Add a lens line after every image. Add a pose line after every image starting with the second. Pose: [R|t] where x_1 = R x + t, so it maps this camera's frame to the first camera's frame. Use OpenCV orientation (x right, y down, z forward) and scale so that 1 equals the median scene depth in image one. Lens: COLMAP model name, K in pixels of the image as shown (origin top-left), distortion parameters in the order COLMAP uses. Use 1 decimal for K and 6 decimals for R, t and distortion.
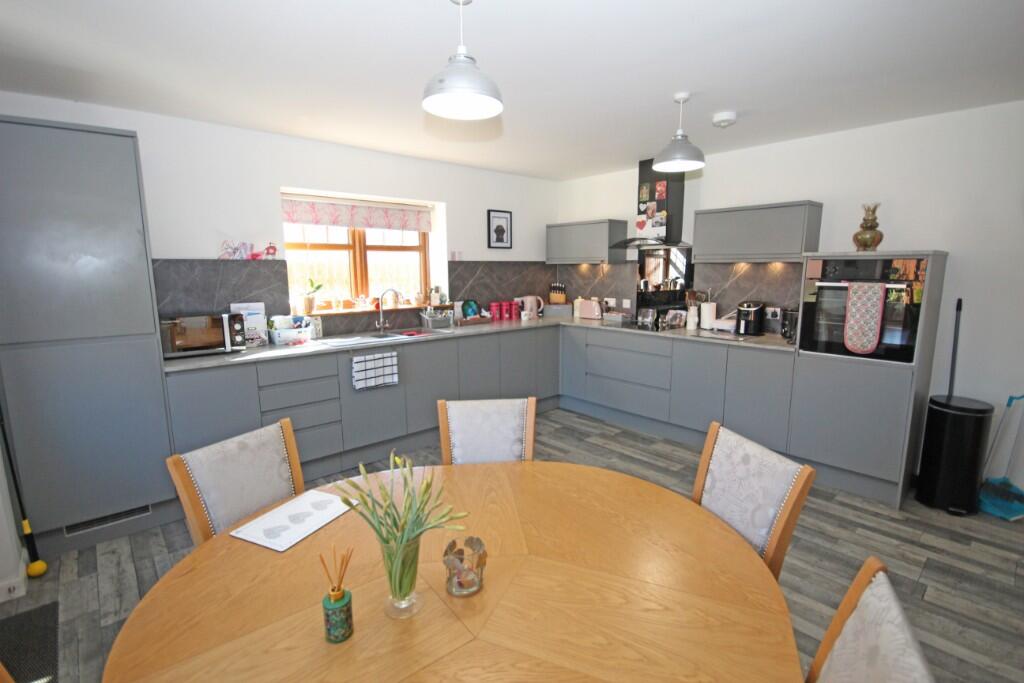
lens RADIAL K [[472.8, 0, 519.3], [0, 472.8, 340.8], [0, 0, 1]] dist [-0.000889, -0.000979]
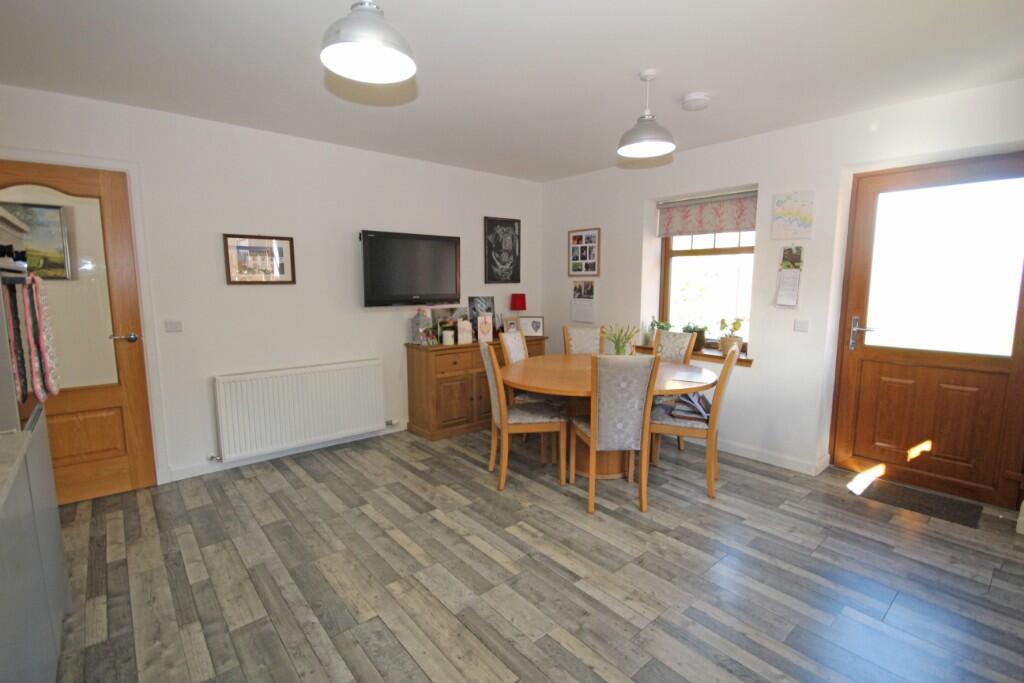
lens RADIAL K [[469.6, 0, 518.6], [0, 469.6, 345.9], [0, 0, 1]] dist [-0.001107, -0.000479]
pose [[-0.999671, -0.001499, 0.025603, 0.095835], [0.005944, 0.957577, 0.288117, -0.134961], [-0.024949, 0.288175, -0.957253, 1.043652]]
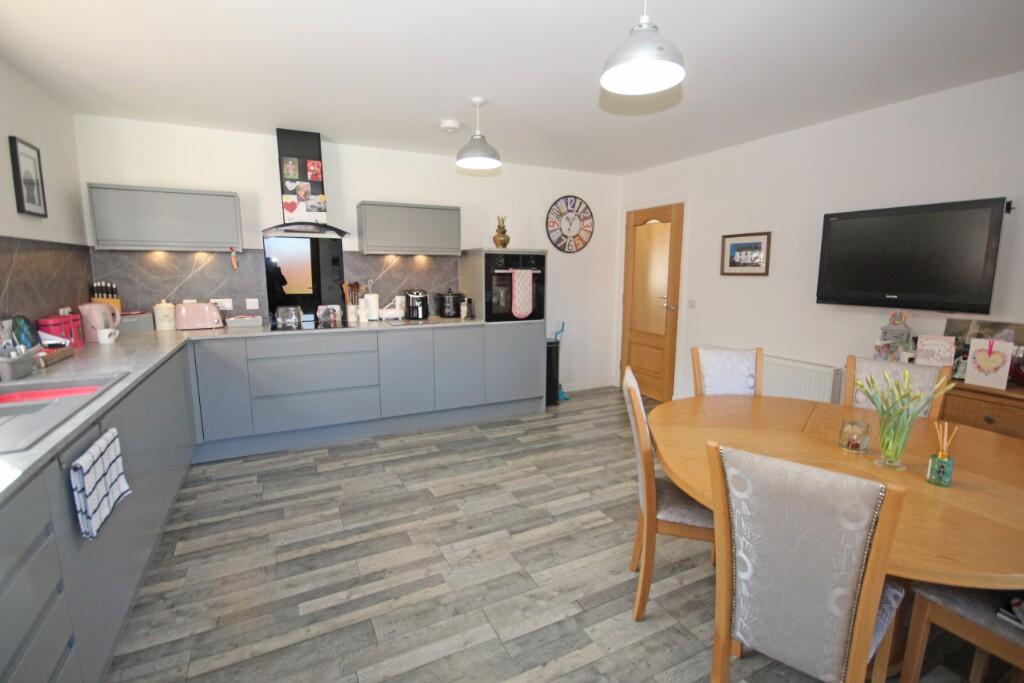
lens RADIAL K [[472.8, 0, 519.3], [0, 472.8, 340.8], [0, 0, 1]] dist [-0.000889, -0.000979]
pose [[0.261354, -0.139212, 0.955151, -0.488147], [0.146080, 0.983852, 0.103423, -0.039760], [-0.954125, 0.112499, 0.277470, 0.420471]]
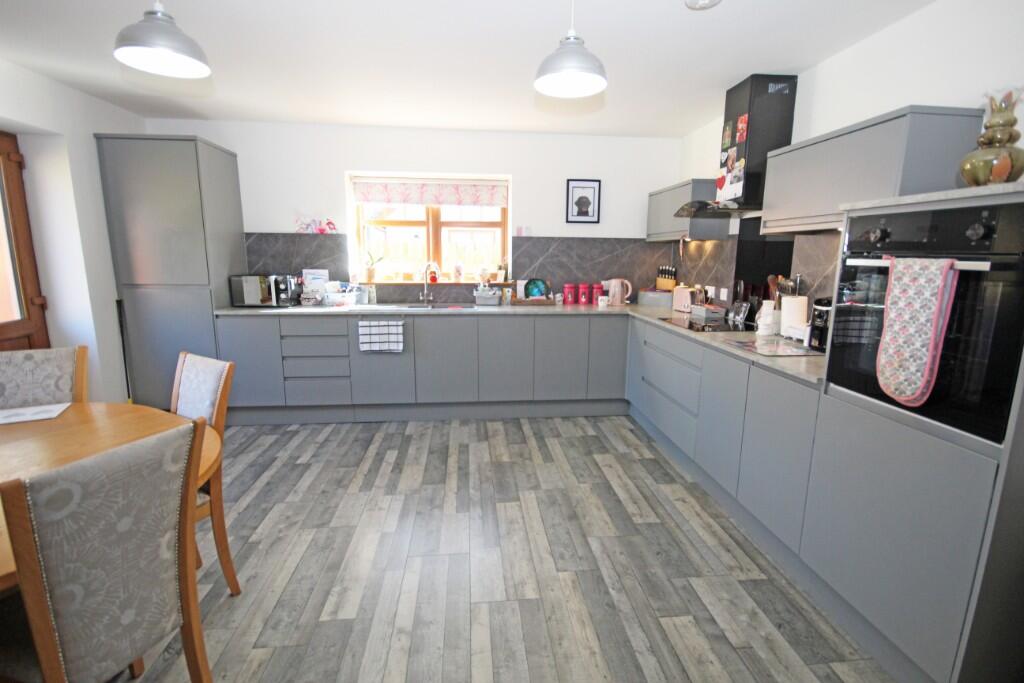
lens RADIAL K [[472.8, 0, 519.3], [0, 472.8, 340.8], [0, 0, 1]] dist [-0.000889, -0.000979]
pose [[0.806066, 0.118222, -0.579897, 0.470369], [-0.105239, 0.992862, 0.056128, -0.016787], [0.582393, 0.015785, 0.812754, 0.256223]]
